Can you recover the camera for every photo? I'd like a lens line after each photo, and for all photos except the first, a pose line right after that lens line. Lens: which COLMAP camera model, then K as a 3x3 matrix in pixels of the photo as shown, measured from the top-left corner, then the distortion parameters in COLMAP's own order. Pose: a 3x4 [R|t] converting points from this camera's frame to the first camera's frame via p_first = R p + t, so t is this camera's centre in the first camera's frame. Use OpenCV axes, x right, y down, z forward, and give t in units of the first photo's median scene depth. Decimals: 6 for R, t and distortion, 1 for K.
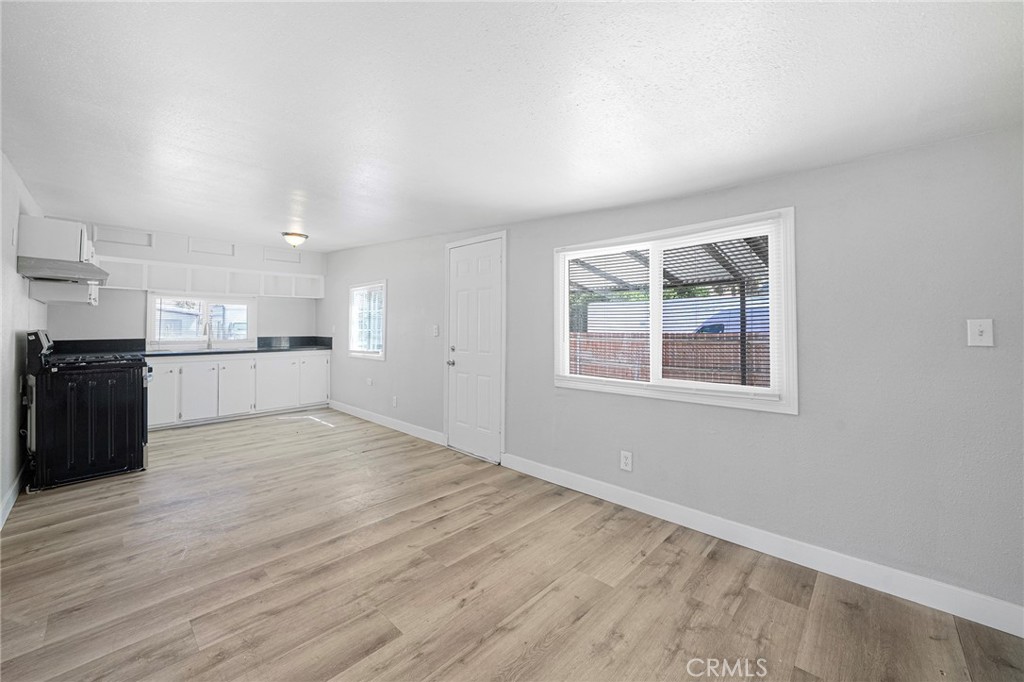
lens RADIAL K [[390.9, 0, 513.7], [0, 390.9, 325.6], [0, 0, 1]] dist [-0.012499, 0.000113]
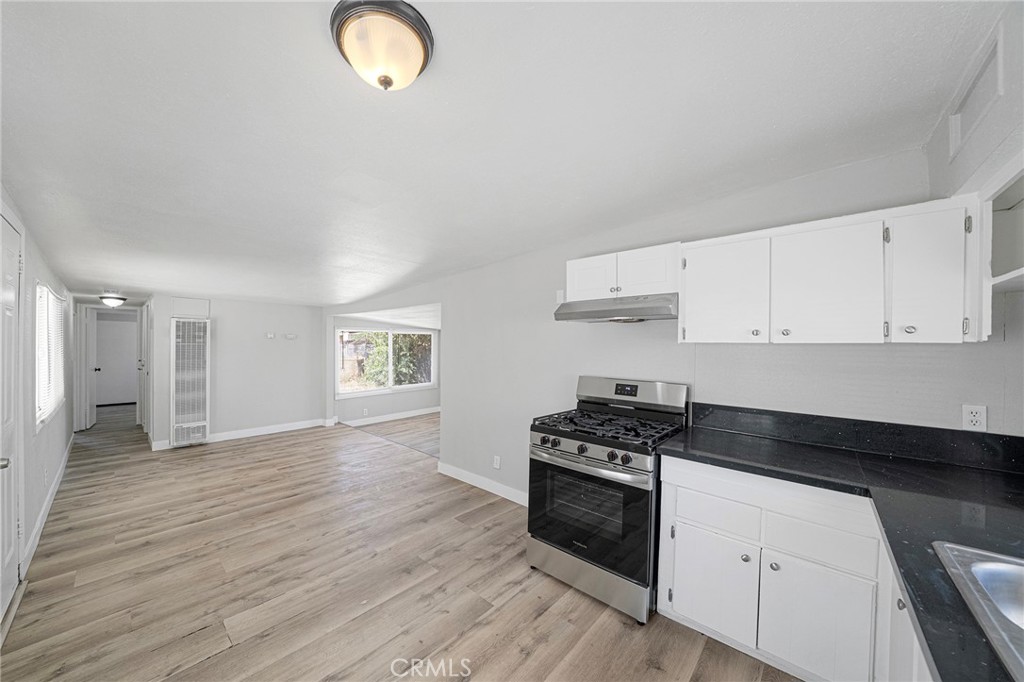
lens RADIAL K [[357.8, 0, 501.7], [0, 357.8, 346.2], [0, 0, 1]] dist [-0.022706, 0.001634]
pose [[-0.999805, -0.014000, -0.013935, -0.991838], [-0.013914, 0.999884, -0.006217, -0.058998], [0.014020, -0.006022, -0.999884, 1.902346]]
